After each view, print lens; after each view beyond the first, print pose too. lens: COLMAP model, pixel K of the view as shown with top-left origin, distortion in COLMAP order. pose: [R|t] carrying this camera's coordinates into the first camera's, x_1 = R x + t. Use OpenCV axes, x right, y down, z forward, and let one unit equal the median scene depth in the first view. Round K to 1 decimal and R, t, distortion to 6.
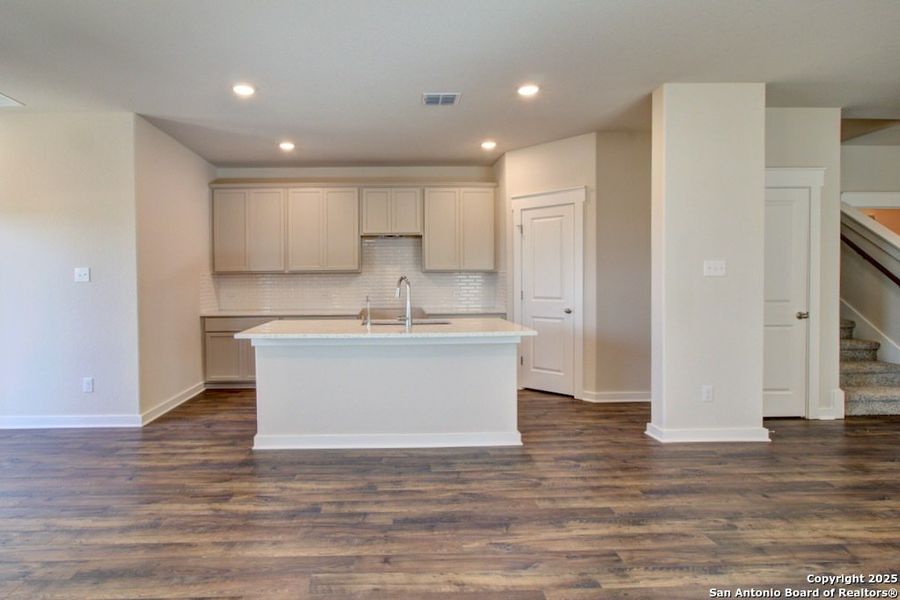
lens RADIAL K [[459.5, 0, 404.3], [0, 459.5, 293.2], [0, 0, 1]] dist [-0.010889, -0.000073]
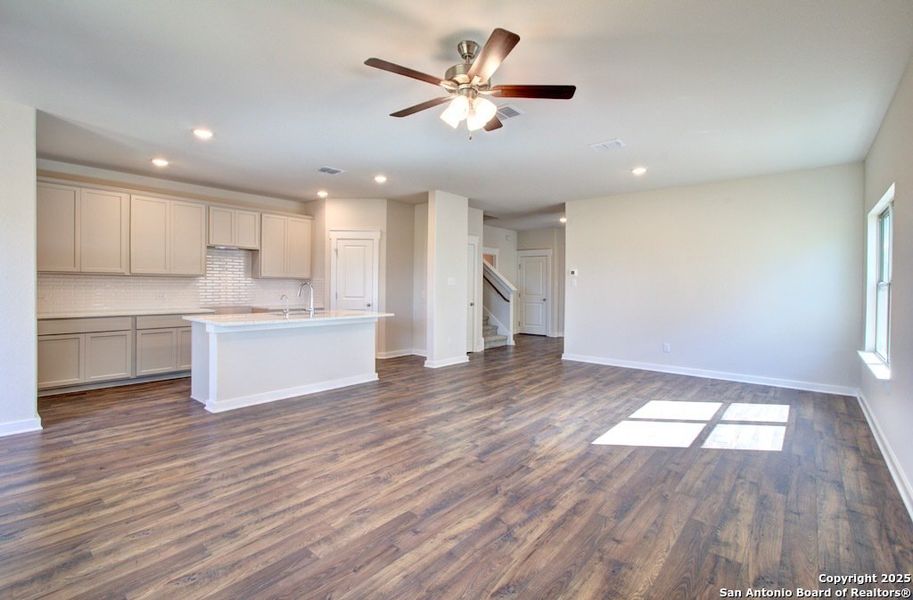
lens RADIAL K [[392.3, 0, 460.6], [0, 392.3, 294.8], [0, 0, 1]] dist [-0.018945, 0.000231]
pose [[0.671560, -0.000676, 0.740950, -0.516213], [0.005100, 0.999980, -0.003709, 0.010767], [-0.740932, 0.006269, 0.671550, -0.195590]]
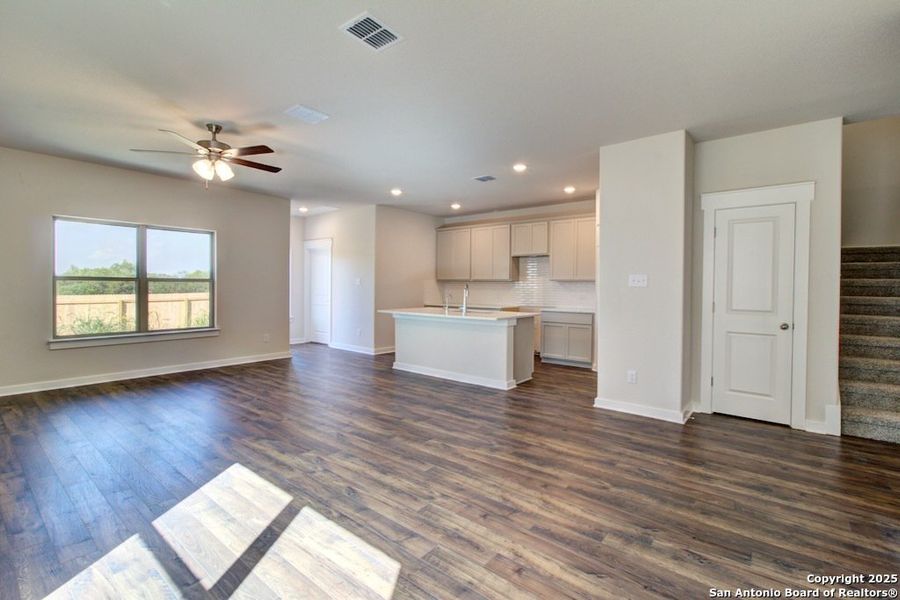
lens RADIAL K [[410.0, 0, 454.2], [0, 410.0, 292.5], [0, 0, 1]] dist [0.000653, 0.000170]
pose [[0.771511, 0.025803, -0.635692, 0.799718], [-0.033264, 0.999447, 0.000196, -0.002552], [0.635345, 0.020994, 0.771943, -0.182377]]
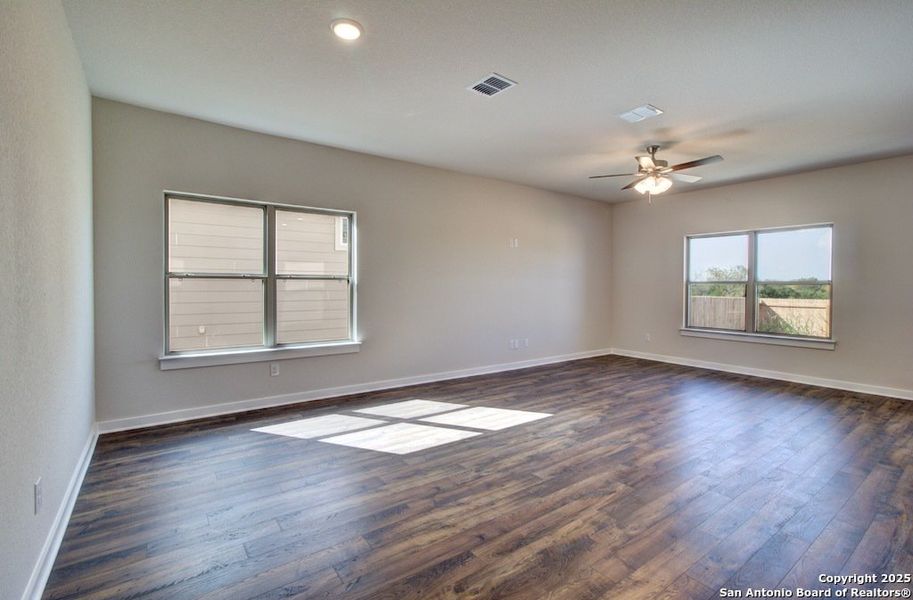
lens RADIAL K [[423.2, 0, 459.2], [0, 423.2, 290.8], [0, 0, 1]] dist [0.001596, 0.000354]
pose [[-0.817021, 0.010691, -0.576509, 0.823207], [-0.010295, 0.999398, 0.033123, -0.019557], [0.576516, 0.032997, -0.816419, 0.708674]]
